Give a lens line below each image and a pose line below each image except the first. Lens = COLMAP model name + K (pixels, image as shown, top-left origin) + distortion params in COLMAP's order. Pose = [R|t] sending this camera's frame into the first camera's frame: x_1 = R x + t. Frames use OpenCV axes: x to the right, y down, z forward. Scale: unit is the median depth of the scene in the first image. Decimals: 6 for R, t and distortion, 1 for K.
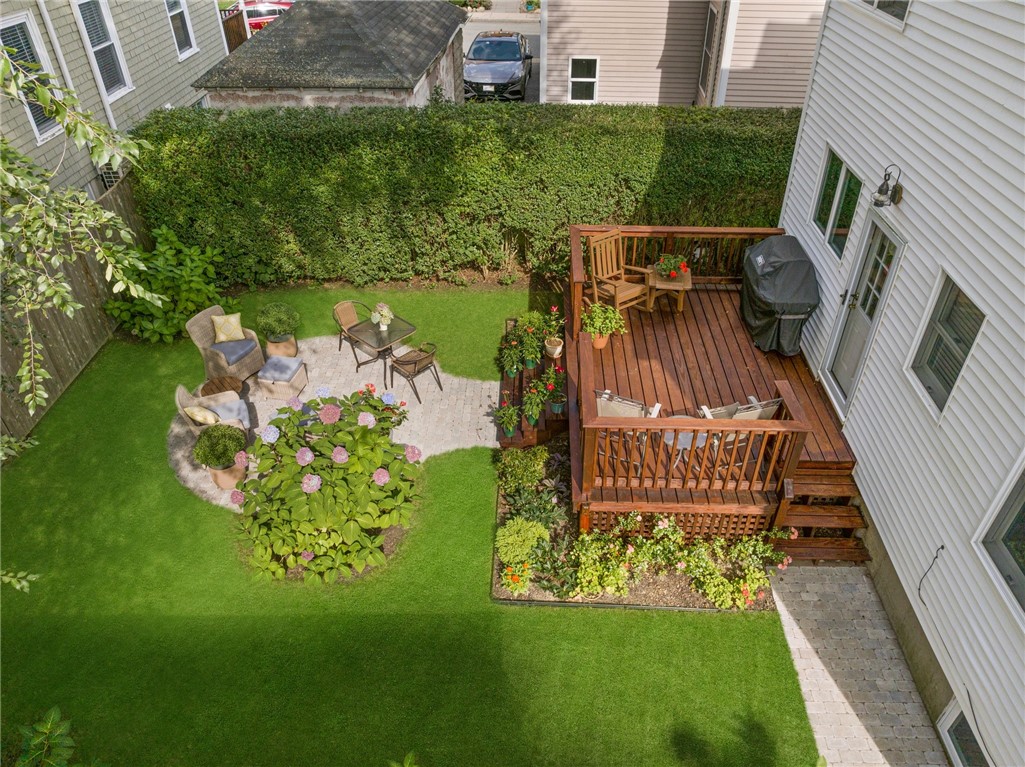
lens RADIAL K [[725.7, 0, 521.0], [0, 725.7, 383.8], [0, 0, 1]] dist [-0.054072, 0.022031]
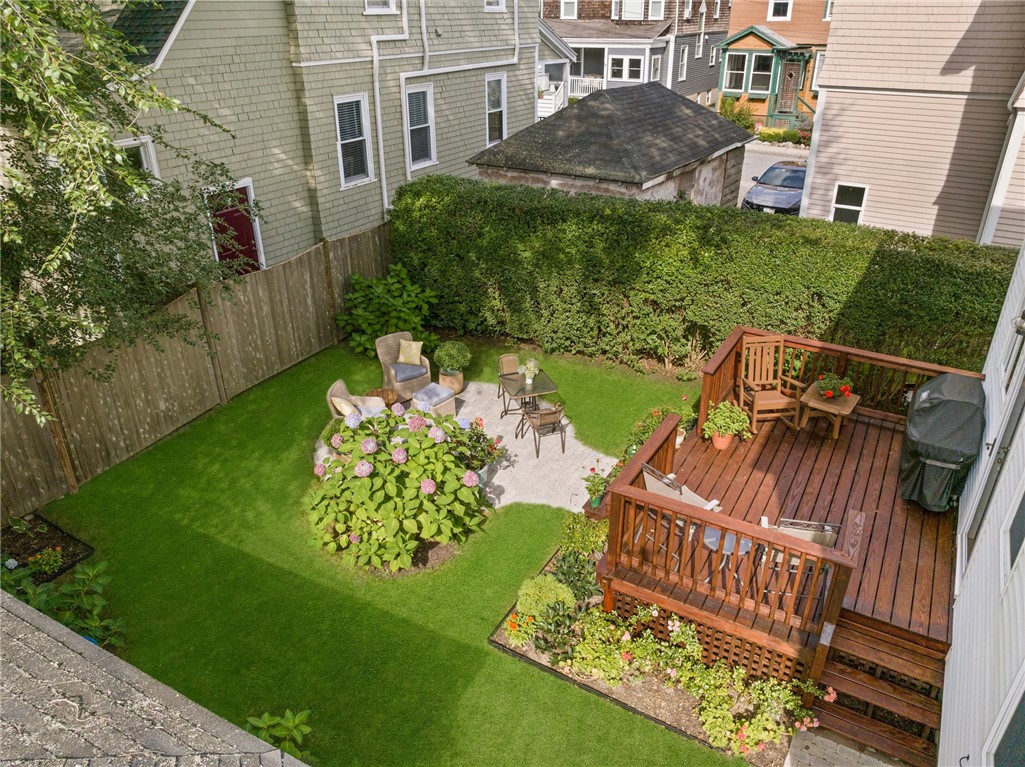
lens RADIAL K [[725.7, 0, 521.0], [0, 725.7, 383.8], [0, 0, 1]] dist [-0.054072, 0.022031]
pose [[0.881377, 0.217190, -0.419528, 0.223385], [-0.283946, 0.953290, -0.103016, 0.035098], [0.377558, 0.209919, 0.901878, 0.033429]]
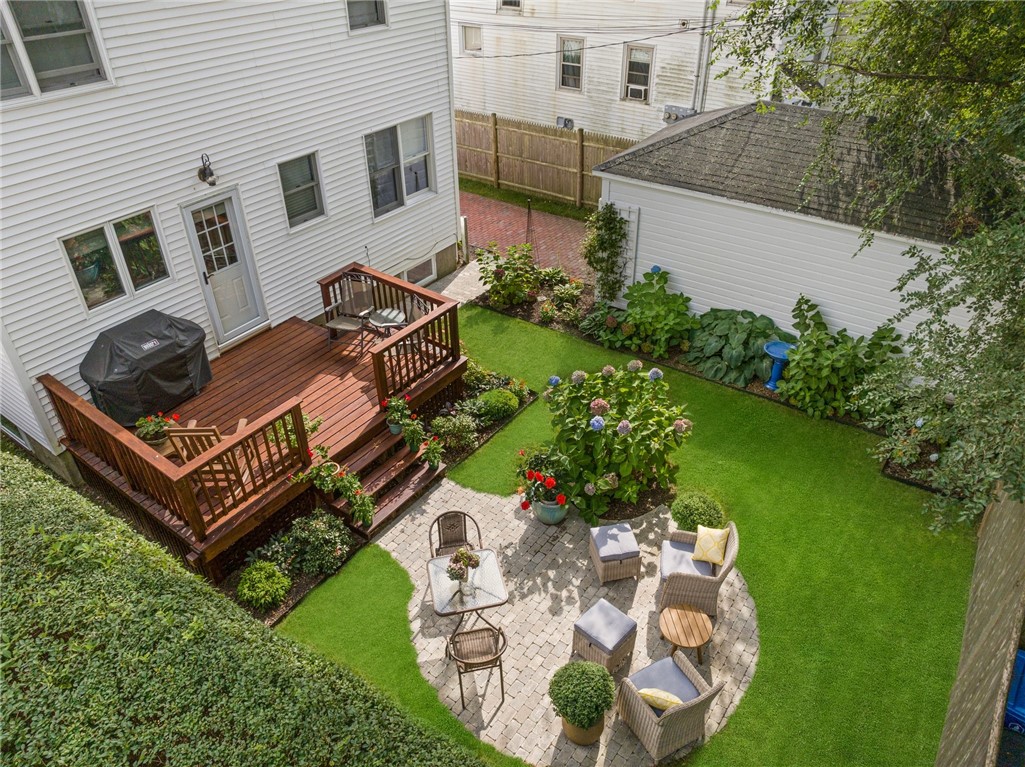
lens RADIAL K [[725.7, 0, 521.0], [0, 725.7, 383.8], [0, 0, 1]] dist [-0.054072, 0.022031]
pose [[-0.835179, -0.306016, 0.456979, -0.489060], [0.337422, 0.371041, 0.865144, -0.733519], [-0.434306, 0.876745, -0.206629, 0.917406]]
